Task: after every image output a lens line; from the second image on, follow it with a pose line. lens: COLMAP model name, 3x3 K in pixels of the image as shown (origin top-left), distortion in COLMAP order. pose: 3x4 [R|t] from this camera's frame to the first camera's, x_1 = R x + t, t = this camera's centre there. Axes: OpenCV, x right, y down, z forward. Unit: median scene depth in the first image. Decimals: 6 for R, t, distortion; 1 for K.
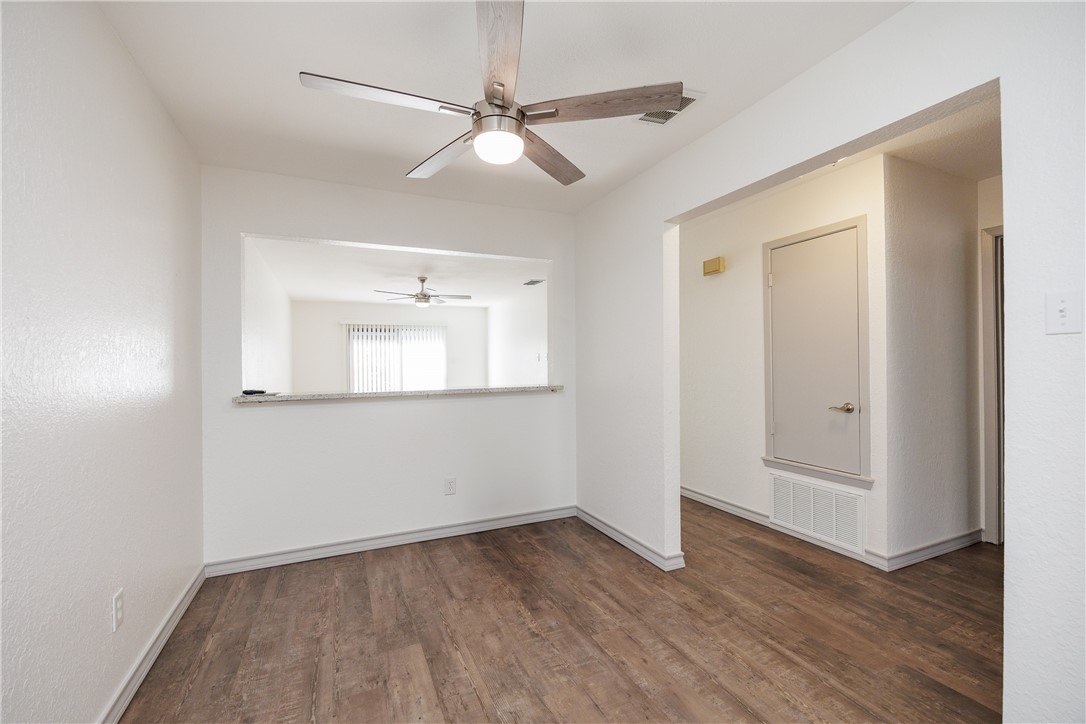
lens RADIAL K [[465.4, 0, 541.6], [0, 465.4, 363.8], [0, 0, 1]] dist [-0.000018, -0.001476]
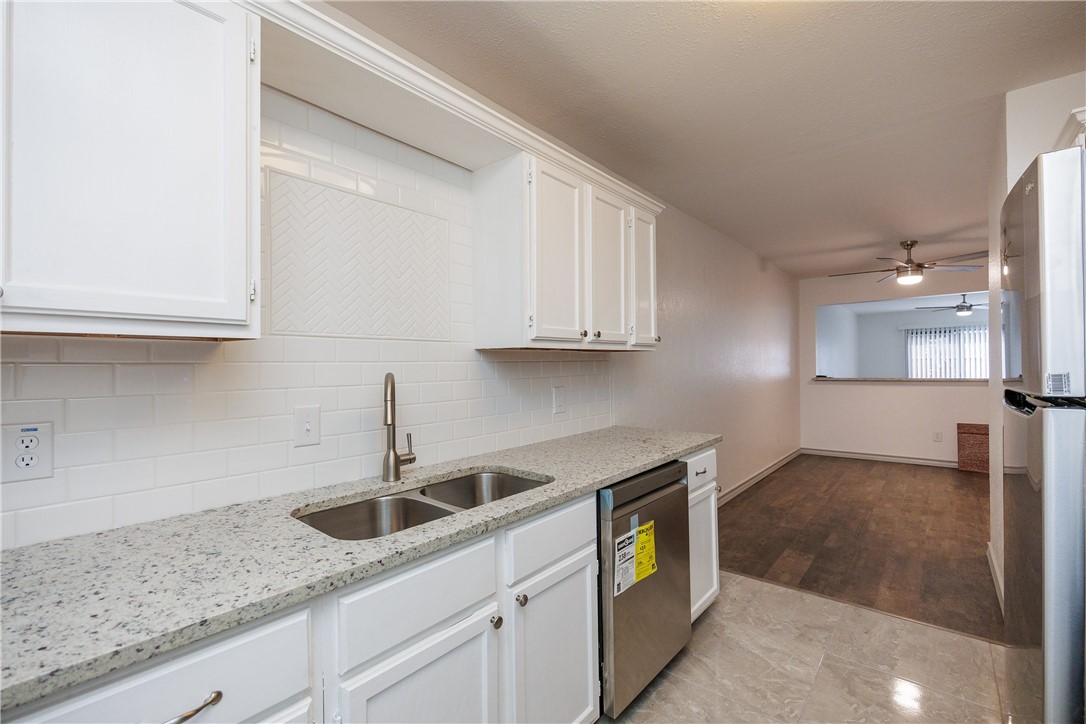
lens RADIAL K [[465.4, 0, 541.6], [0, 465.4, 363.8], [0, 0, 1]] dist [-0.000018, -0.001476]
pose [[0.430249, 0.000243, -0.902710, 0.857102], [0.006167, 0.999976, 0.003209, -0.012732], [0.902689, -0.006947, 0.430237, -1.224815]]
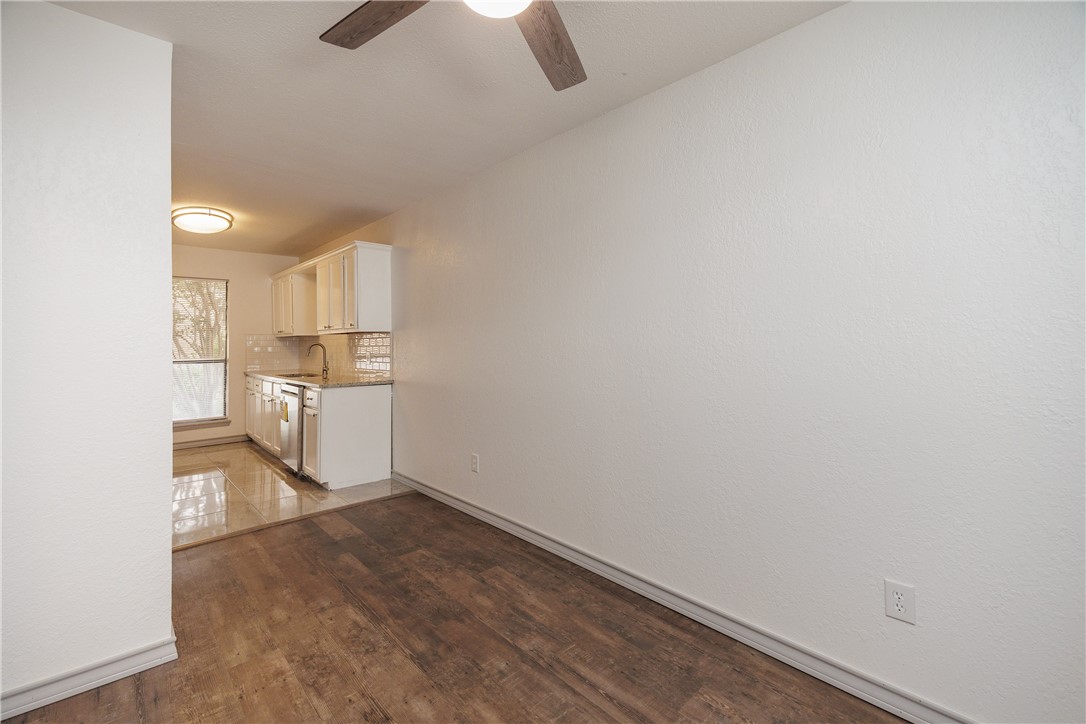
lens RADIAL K [[464.6, 0, 542.0], [0, 464.6, 335.1], [0, 0, 1]] dist [0.000130, -0.000254]
pose [[-0.945235, 0.011309, -0.326194, 0.035821], [0.015576, 0.999824, -0.010474, 0.000023], [0.326018, -0.014981, -0.945245, 1.001036]]
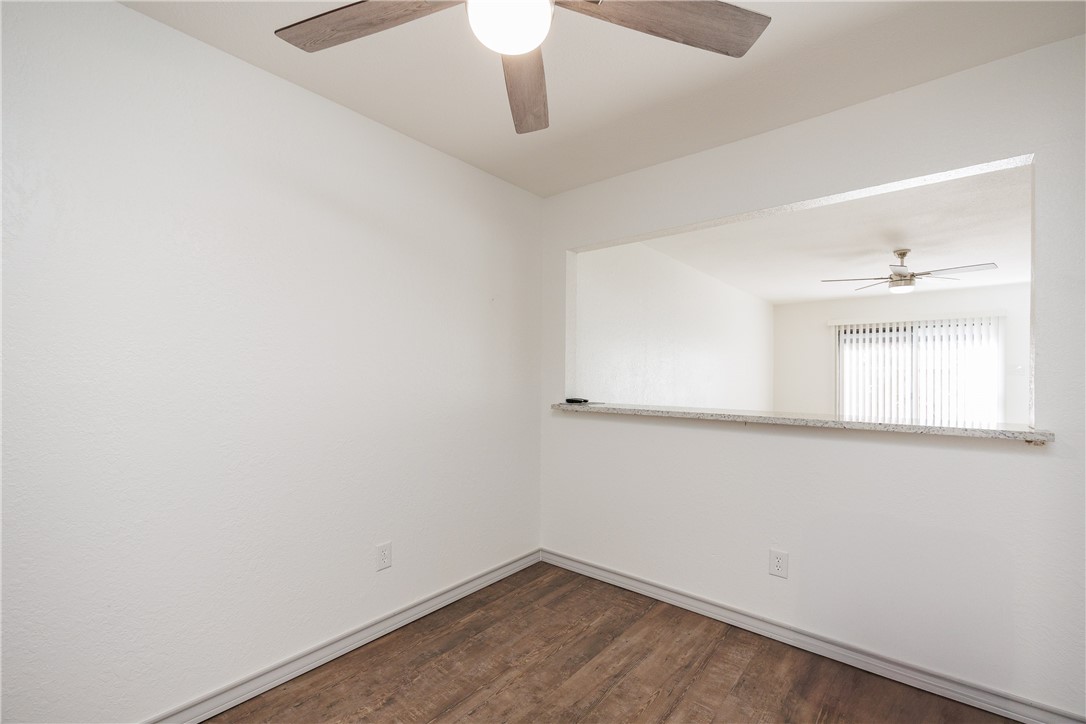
lens RADIAL K [[461.1, 0, 537.0], [0, 461.1, 372.6], [0, 0, 1]] dist [-0.001240, -0.000665]
pose [[0.434091, 0.011257, -0.900799, 0.292040], [-0.008926, 0.999927, 0.008195, -0.011185], [0.900825, 0.004483, 0.434160, 0.500227]]
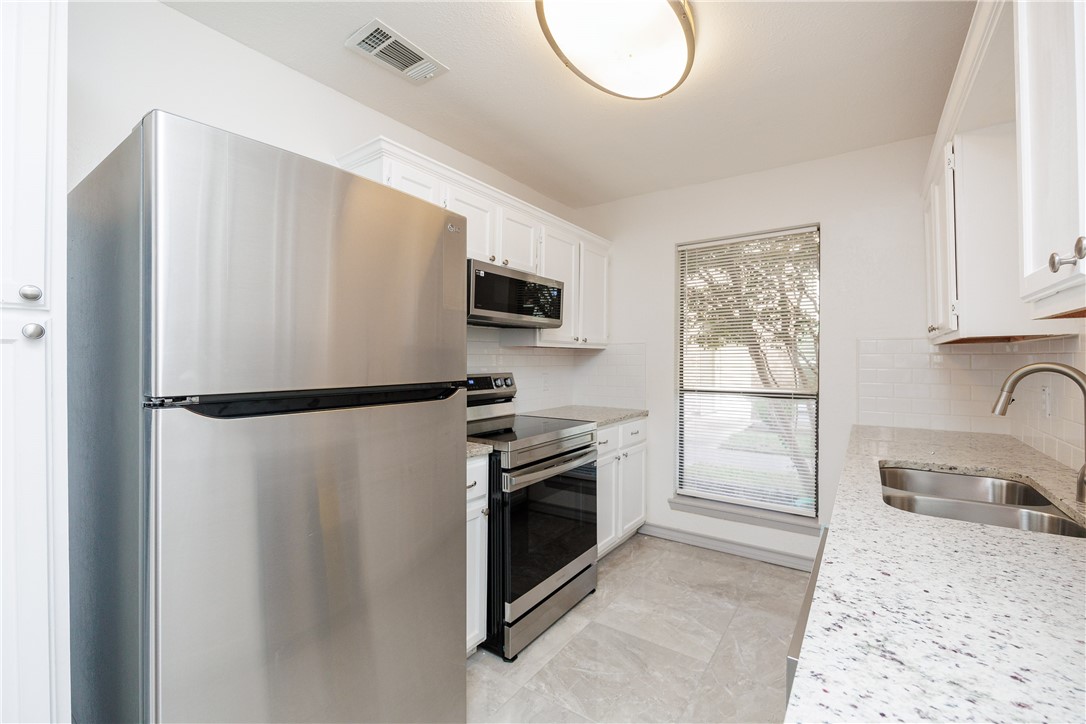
lens RADIAL K [[462.7, 0, 541.4], [0, 462.7, 355.8], [0, 0, 1]] dist [0.001953, -0.002995]
pose [[-0.514139, 0.016428, 0.857549, 0.158606], [0.003657, 0.999849, -0.016961, -0.002228], [-0.857699, -0.005584, -0.514122, -0.477523]]
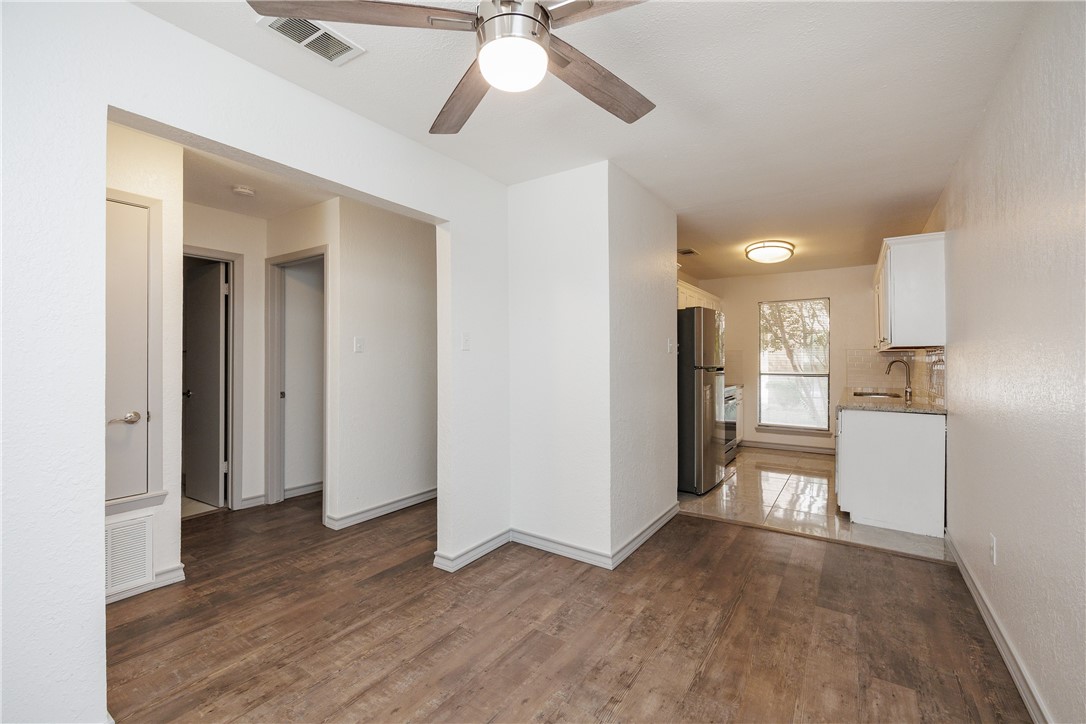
lens RADIAL K [[462.7, 0, 541.4], [0, 462.7, 355.8], [0, 0, 1]] dist [0.001953, -0.002995]
pose [[-0.528222, 0.013862, 0.848993, -0.453654], [0.005849, 0.999902, -0.012686, -0.001059], [-0.849086, -0.001735, -0.528251, 0.850945]]
